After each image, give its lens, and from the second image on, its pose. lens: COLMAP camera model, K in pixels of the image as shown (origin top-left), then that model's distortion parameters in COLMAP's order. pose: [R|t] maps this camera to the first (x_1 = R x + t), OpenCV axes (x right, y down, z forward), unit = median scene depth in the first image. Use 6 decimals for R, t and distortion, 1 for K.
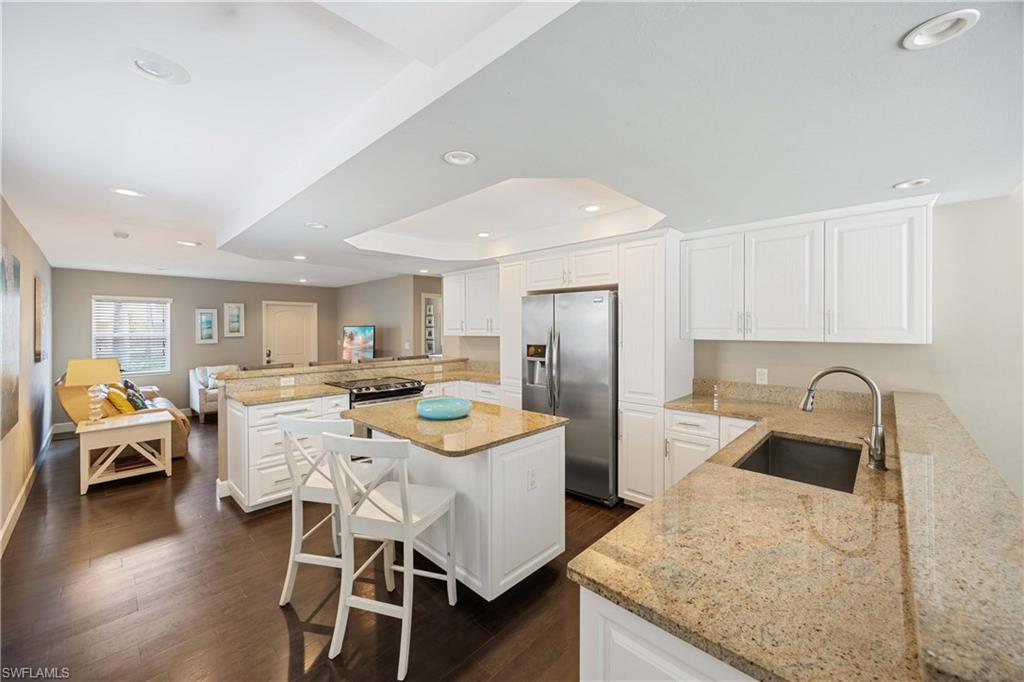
lens RADIAL K [[393.3, 0, 508.8], [0, 393.3, 327.4], [0, 0, 1]] dist [0.001118, 0.000547]
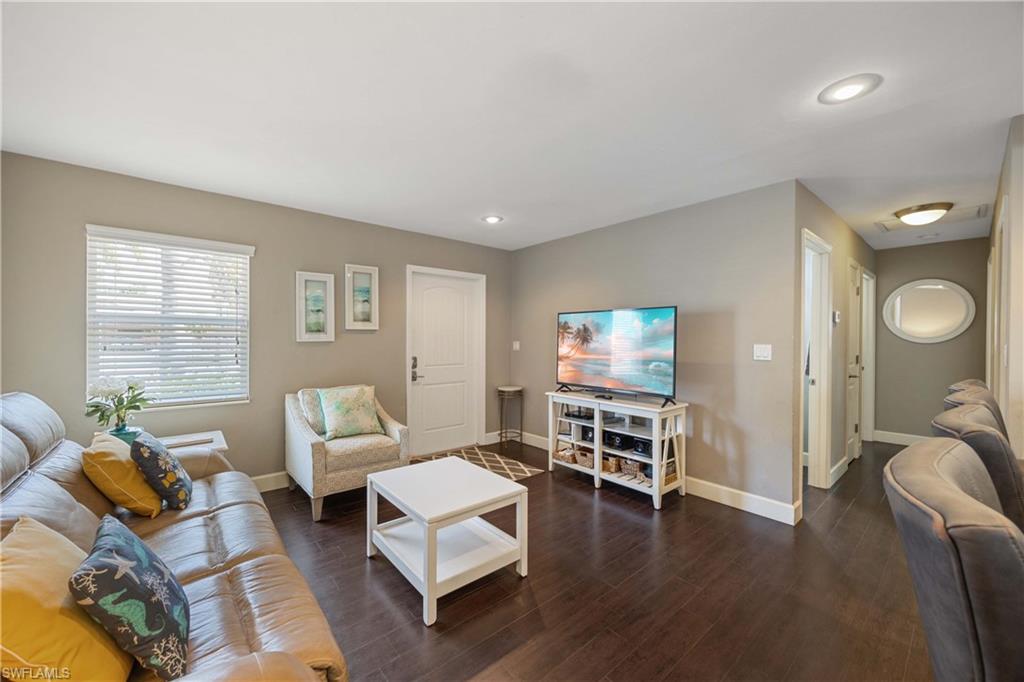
lens RADIAL K [[393.3, 0, 512.1], [0, 393.3, 341.9], [0, 0, 1]] dist [0.001118, 0.000547]
pose [[0.995372, 0.017678, -0.094453, -0.468102], [-0.016401, 0.999763, 0.014281, 0.030059], [0.094683, -0.012666, 0.995427, 0.522154]]
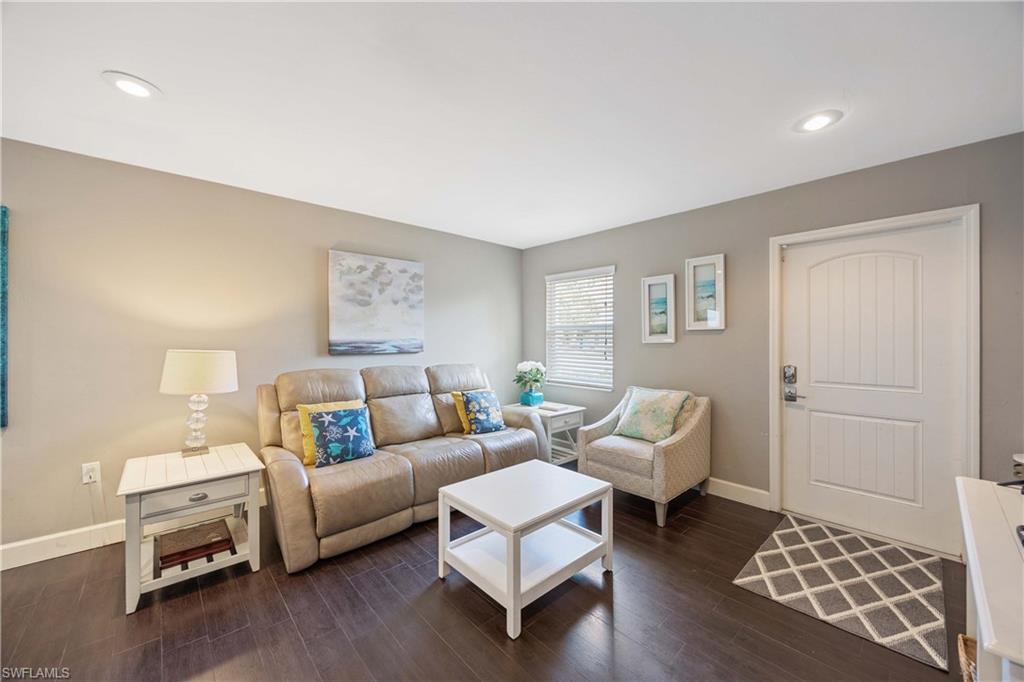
lens RADIAL K [[393.3, 0, 507.6], [0, 393.3, 339.8], [0, 0, 1]] dist [0.001118, 0.000547]
pose [[-0.071763, 0.017674, -0.997265, -0.239735], [0.005351, 0.999835, 0.017334, 0.026638], [0.997407, -0.004092, -0.071846, 0.835822]]
